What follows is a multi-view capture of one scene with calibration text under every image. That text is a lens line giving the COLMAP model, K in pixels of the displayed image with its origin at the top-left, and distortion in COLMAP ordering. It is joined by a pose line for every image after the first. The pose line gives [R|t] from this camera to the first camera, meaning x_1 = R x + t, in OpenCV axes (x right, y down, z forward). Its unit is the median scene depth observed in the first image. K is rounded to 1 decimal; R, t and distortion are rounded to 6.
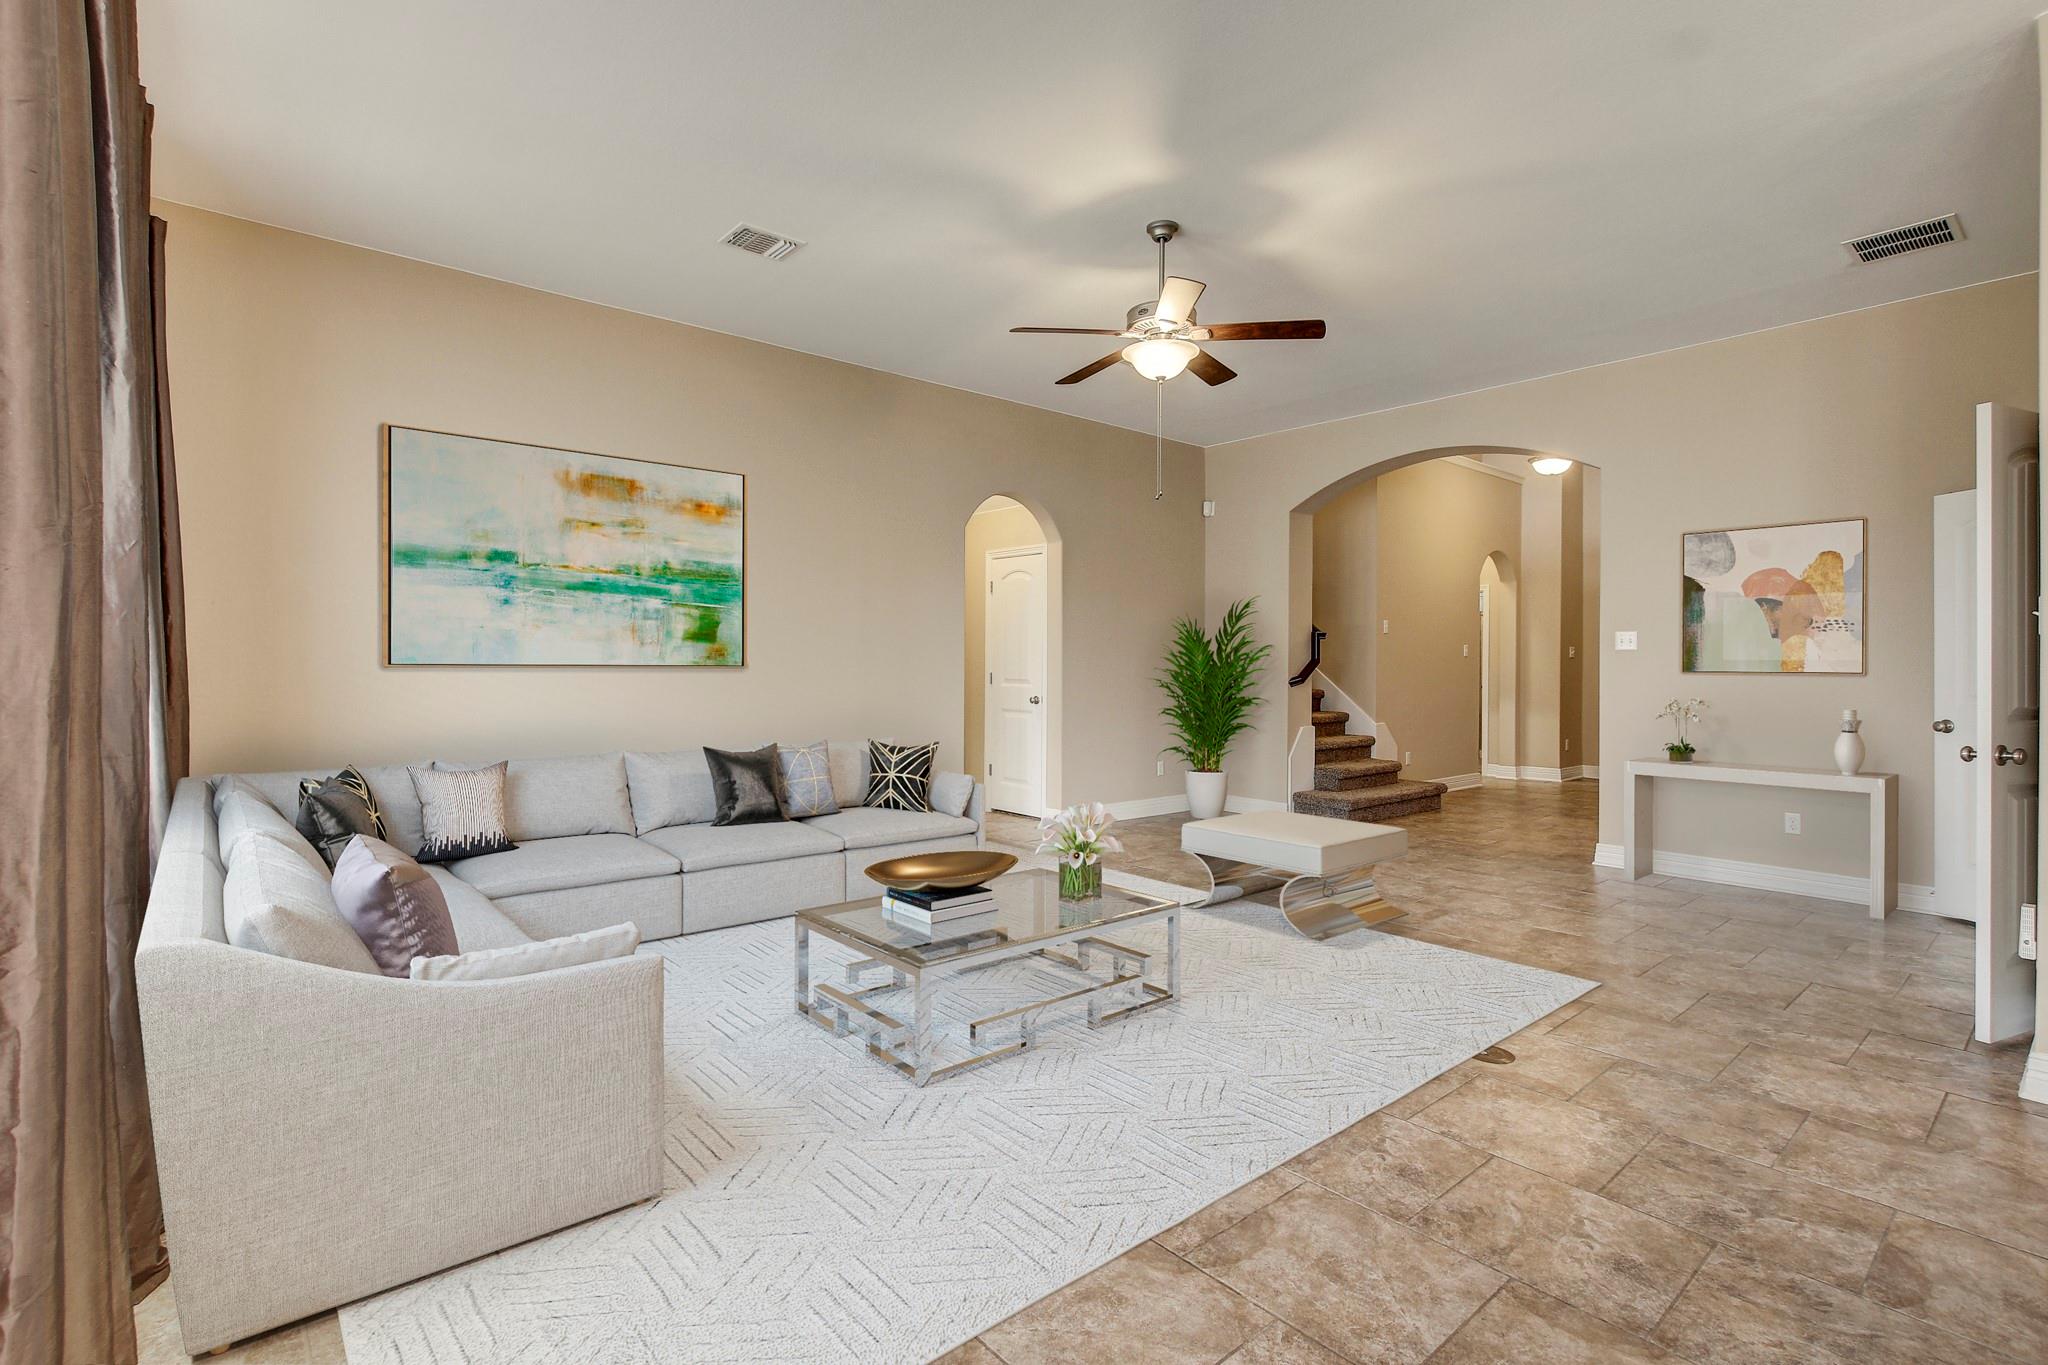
lens RADIAL K [[946.1, 0, 1026.0], [0, 946.1, 674.6], [0, 0, 1]] dist [-0.012513, 0.003332]
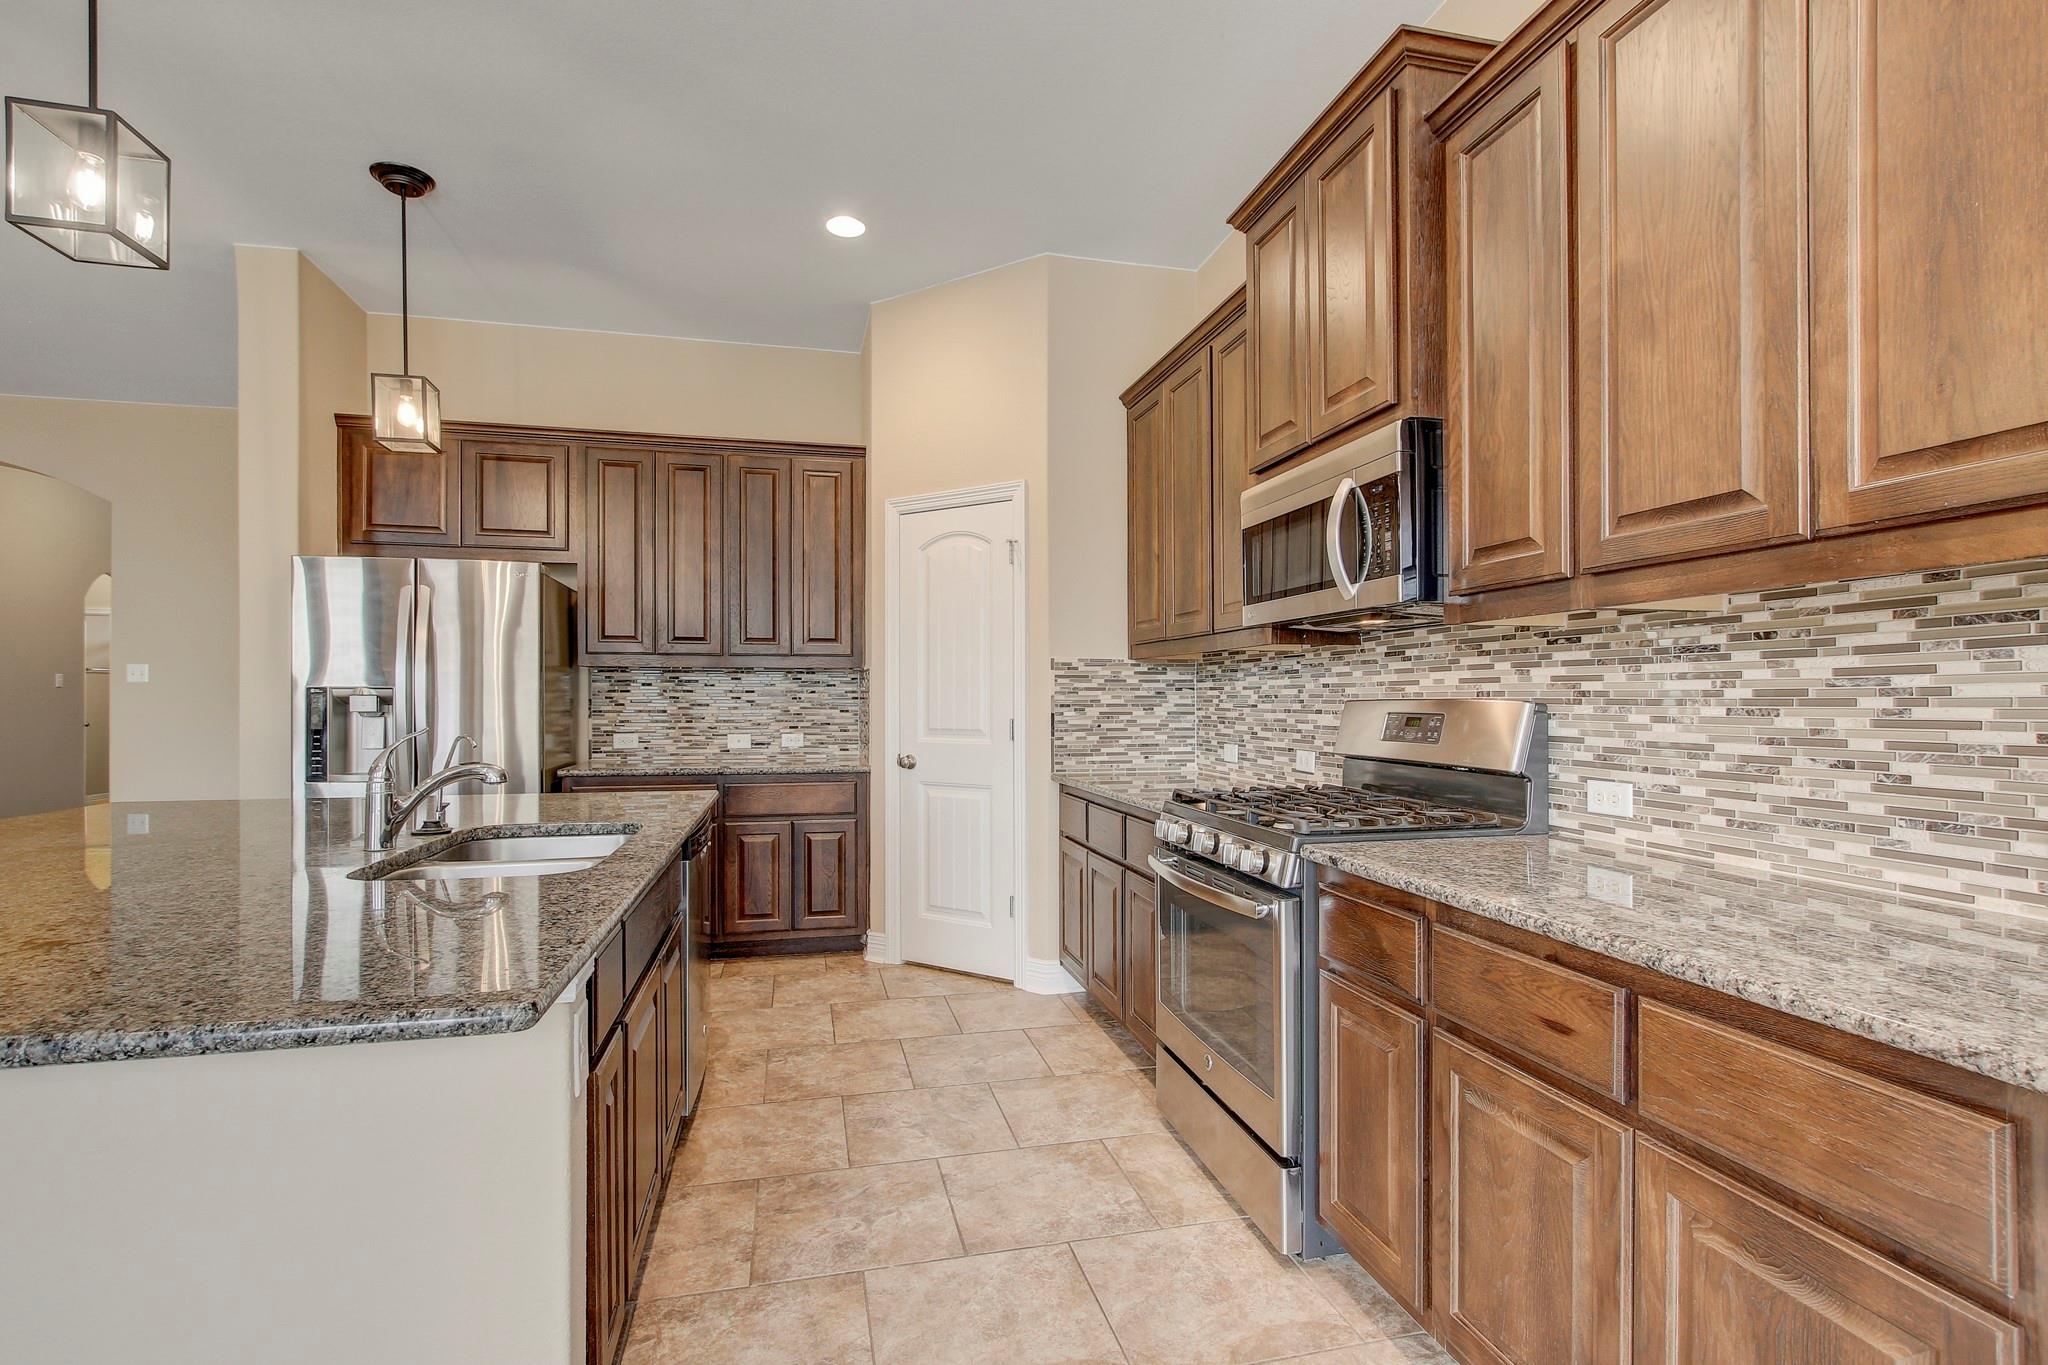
lens RADIAL K [[946.1, 0, 1020.8], [0, 946.1, 700.0], [0, 0, 1]] dist [-0.012513, 0.003332]
pose [[0.459682, -0.004301, 0.888073, 0.139890], [0.010587, 0.999944, -0.000637, 0.003152], [-0.888021, 0.009695, 0.459701, -0.288464]]
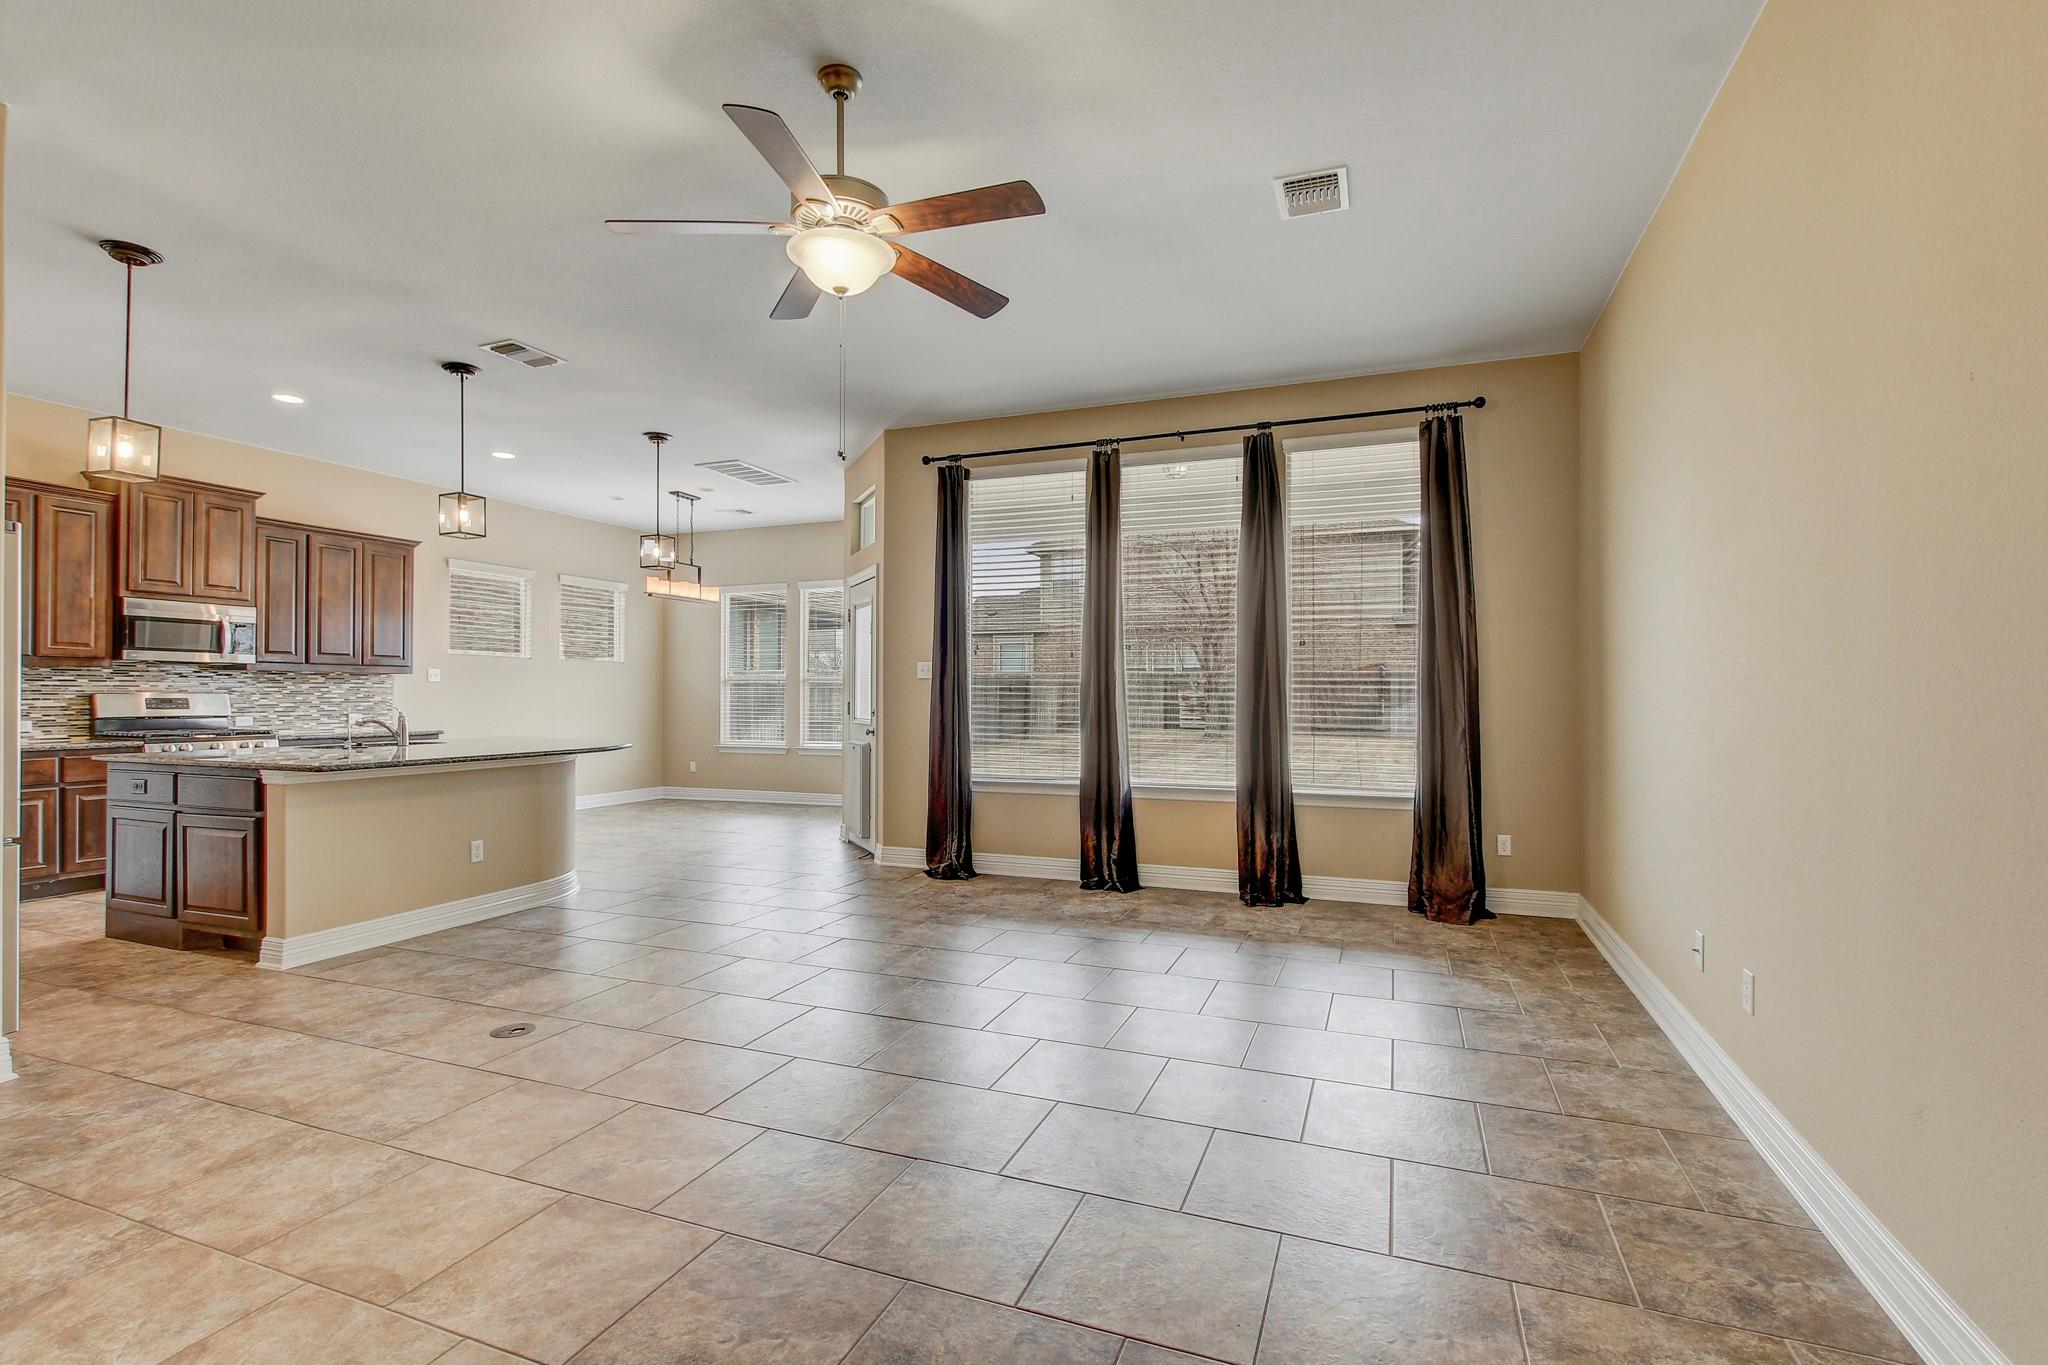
lens RADIAL K [[946.1, 0, 1019.2], [0, 946.1, 690.5], [0, 0, 1]] dist [-0.012513, 0.003332]
pose [[-0.888040, -0.005471, -0.459734, 0.205247], [-0.007616, 0.999967, 0.002811, -0.007478], [0.459704, 0.005998, -0.888052, 0.995097]]
